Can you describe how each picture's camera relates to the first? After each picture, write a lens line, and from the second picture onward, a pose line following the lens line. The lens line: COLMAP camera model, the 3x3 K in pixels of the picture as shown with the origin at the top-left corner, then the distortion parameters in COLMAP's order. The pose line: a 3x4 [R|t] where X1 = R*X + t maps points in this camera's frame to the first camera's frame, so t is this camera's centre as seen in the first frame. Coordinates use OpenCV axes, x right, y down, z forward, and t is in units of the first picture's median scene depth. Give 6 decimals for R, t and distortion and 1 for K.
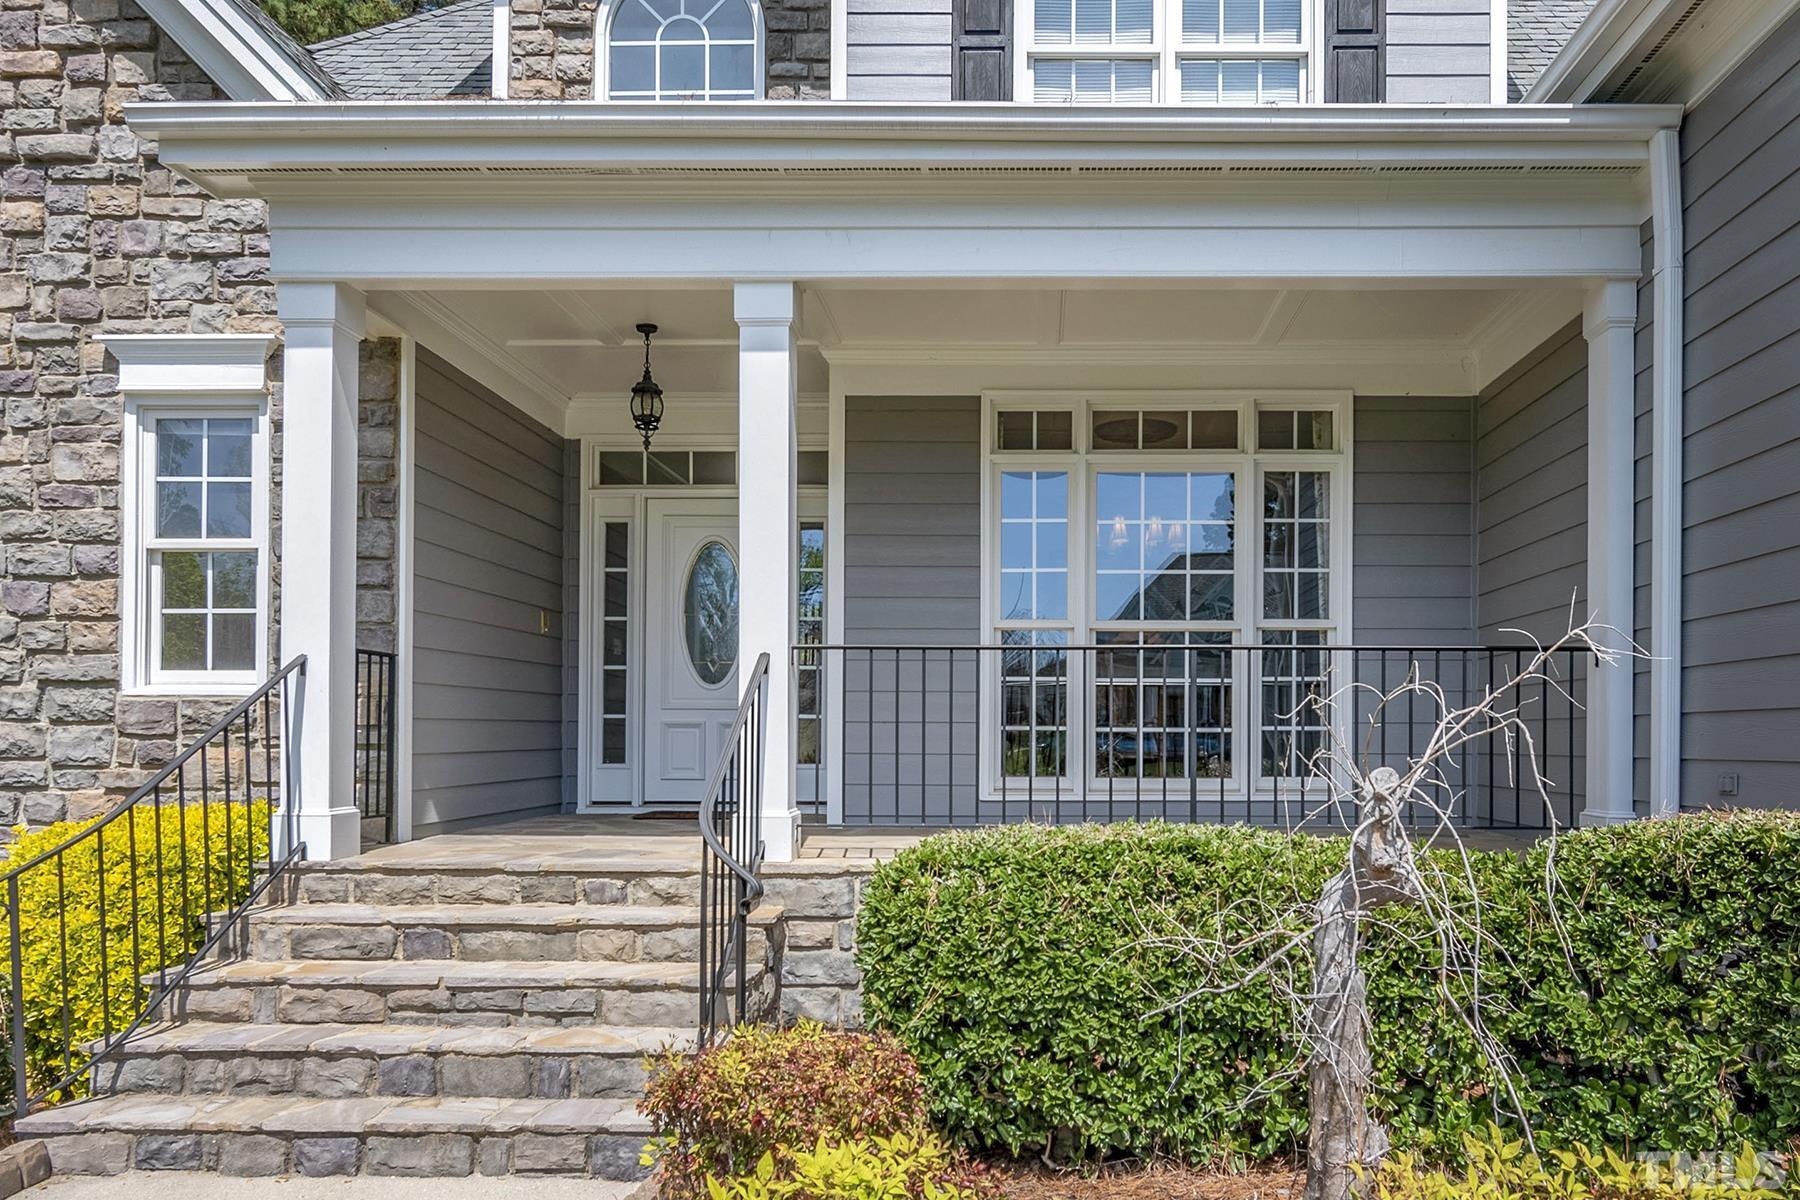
lens RADIAL K [[1393.8, 0, 899.9], [0, 1393.8, 656.2], [0, 0, 1]] dist [-0.021424, 0.012603]
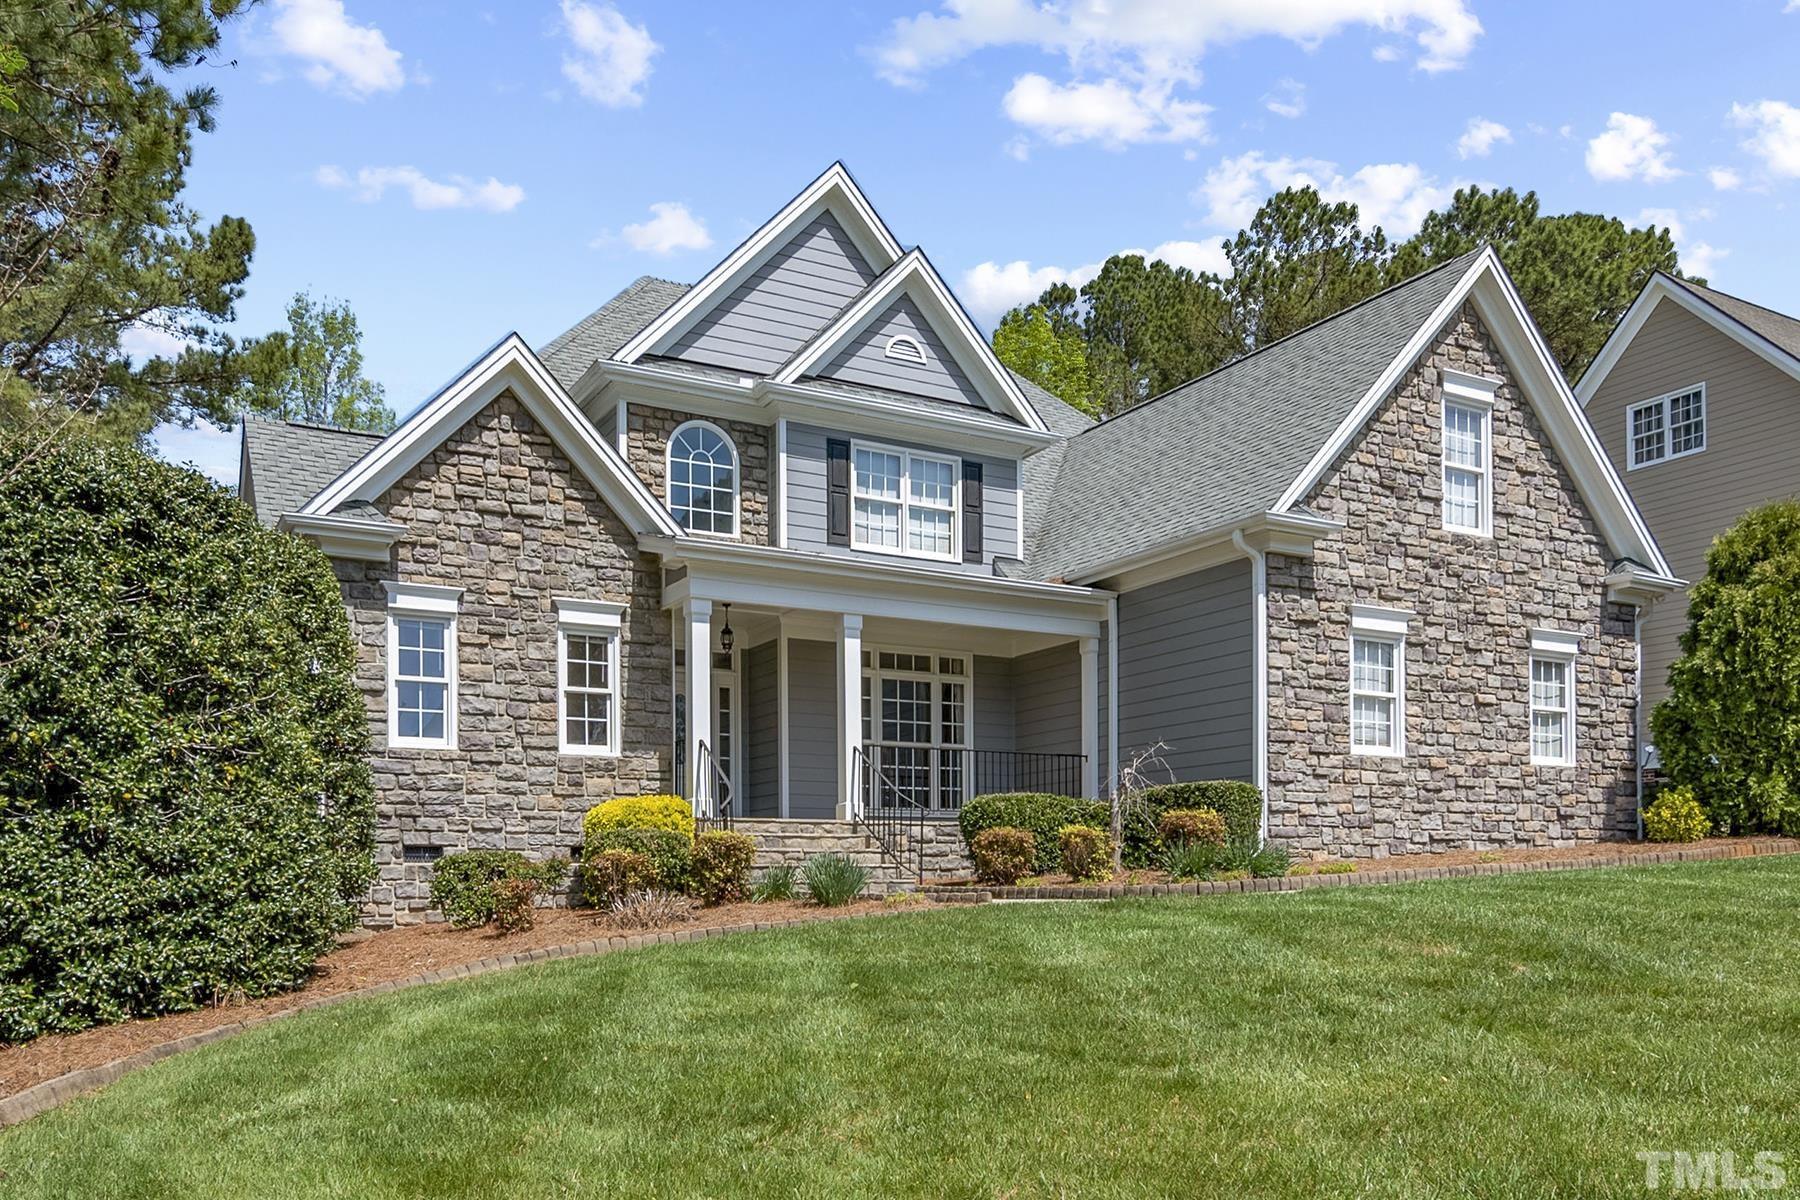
lens RADIAL K [[1393.8, 0, 899.9], [0, 1393.8, 656.2], [0, 0, 1]] dist [-0.021424, 0.012603]
pose [[0.860111, 0.073317, 0.504810, -1.223327], [-0.021576, 0.993960, -0.107598, 0.100522], [-0.509650, 0.081654, 0.856498, -1.244251]]
